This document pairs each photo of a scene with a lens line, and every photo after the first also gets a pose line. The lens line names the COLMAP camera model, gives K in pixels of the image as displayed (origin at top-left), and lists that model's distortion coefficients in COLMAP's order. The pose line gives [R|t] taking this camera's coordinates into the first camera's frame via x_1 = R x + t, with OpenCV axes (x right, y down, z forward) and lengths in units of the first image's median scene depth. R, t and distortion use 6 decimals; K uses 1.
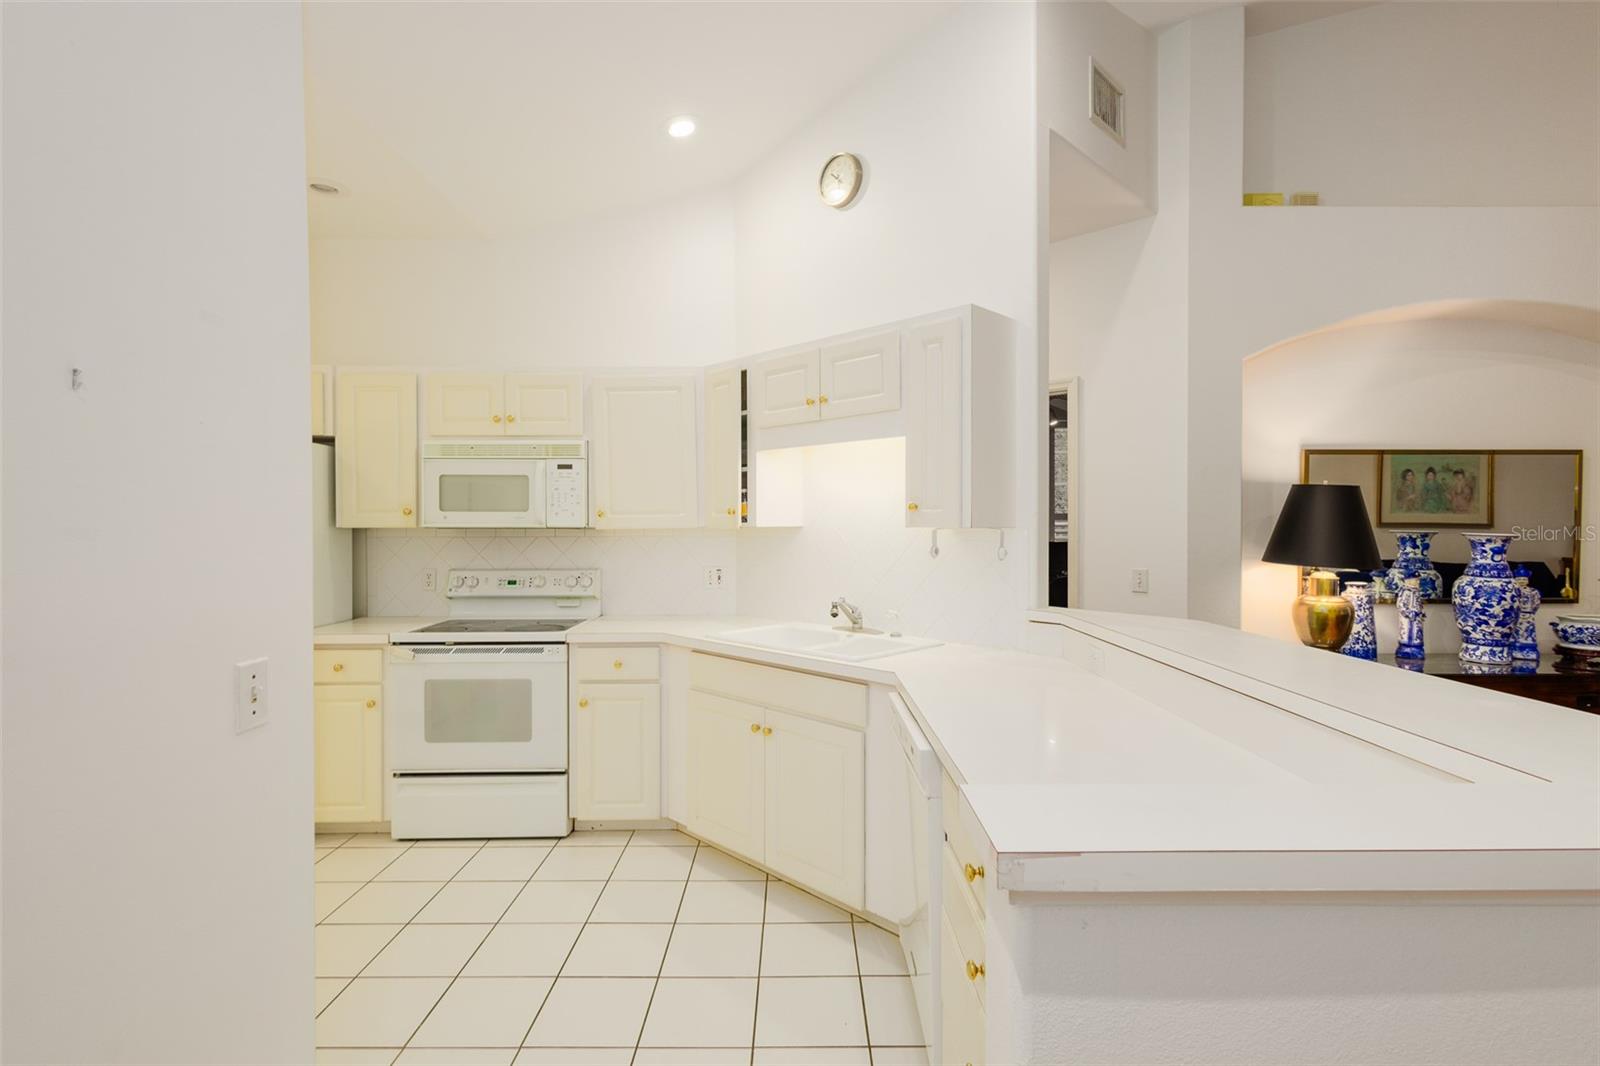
lens RADIAL K [[741.7, 0, 799.6], [0, 741.7, 528.5], [0, 0, 1]] dist [0.004982, -0.001949]
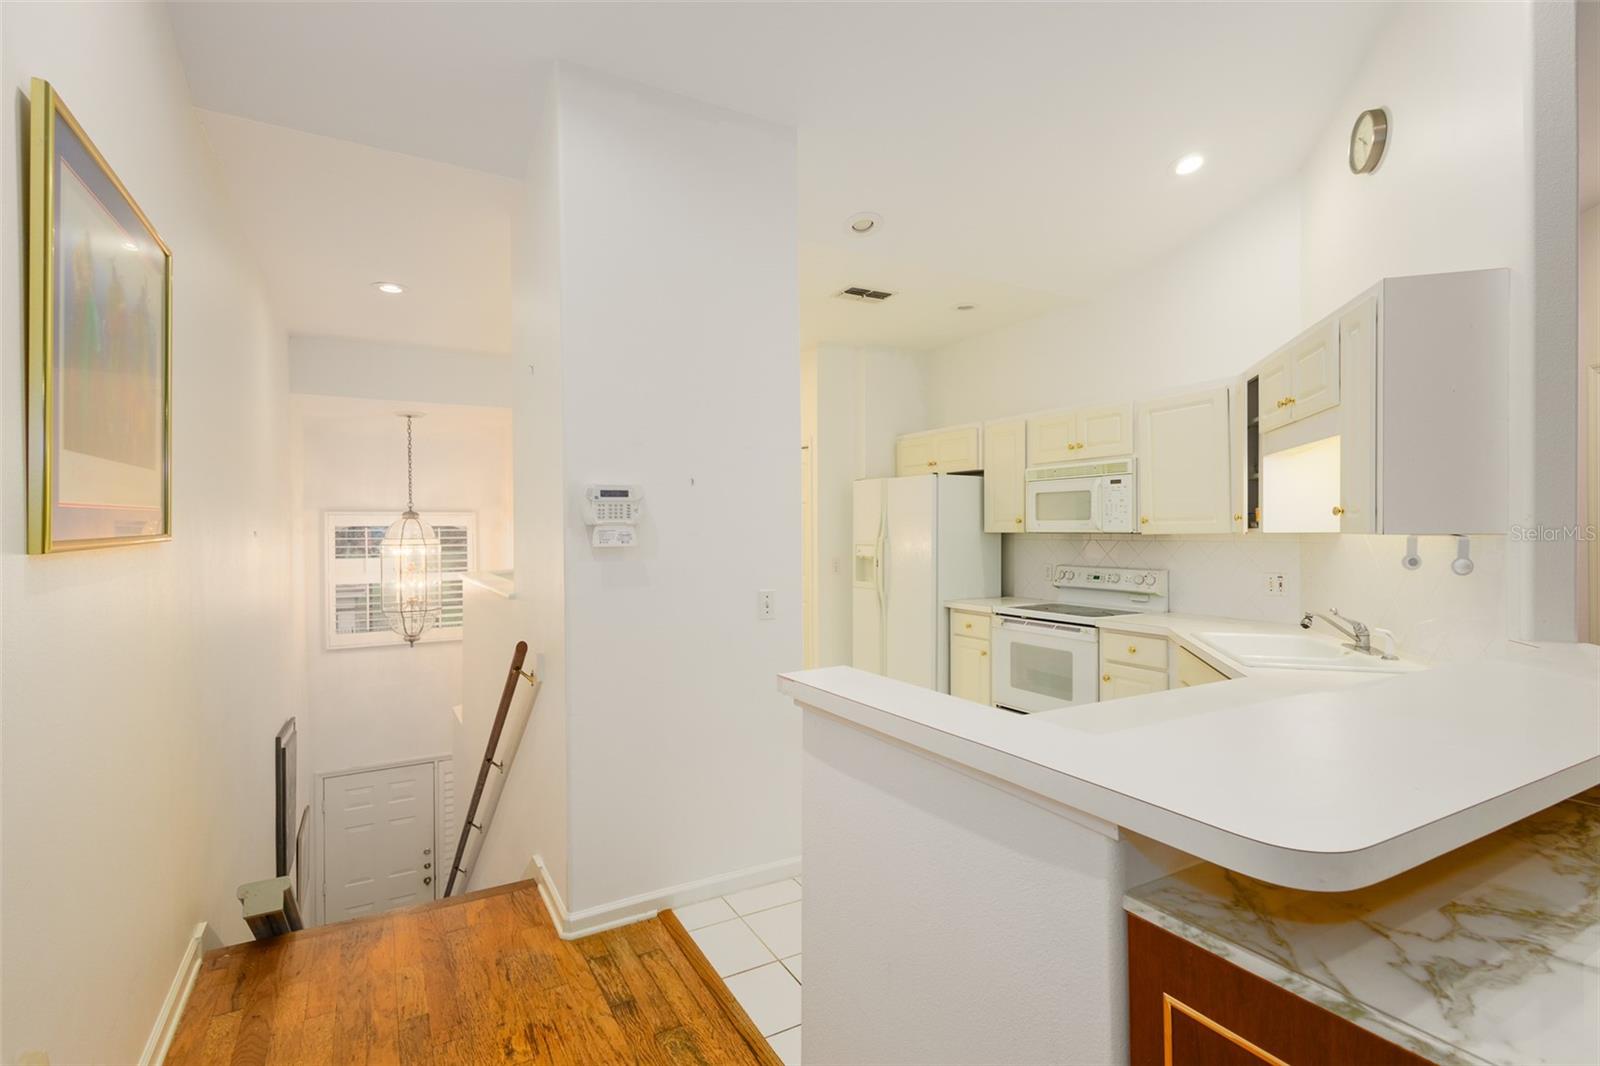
lens RADIAL K [[741.7, 0, 811.3], [0, 741.7, 533.8], [0, 0, 1]] dist [0.004982, -0.001949]
pose [[0.494559, 0.003819, -0.869136, 0.478669], [-0.001174, 0.999992, 0.003726, -0.003463], [0.869143, -0.000822, 0.494560, -0.015326]]
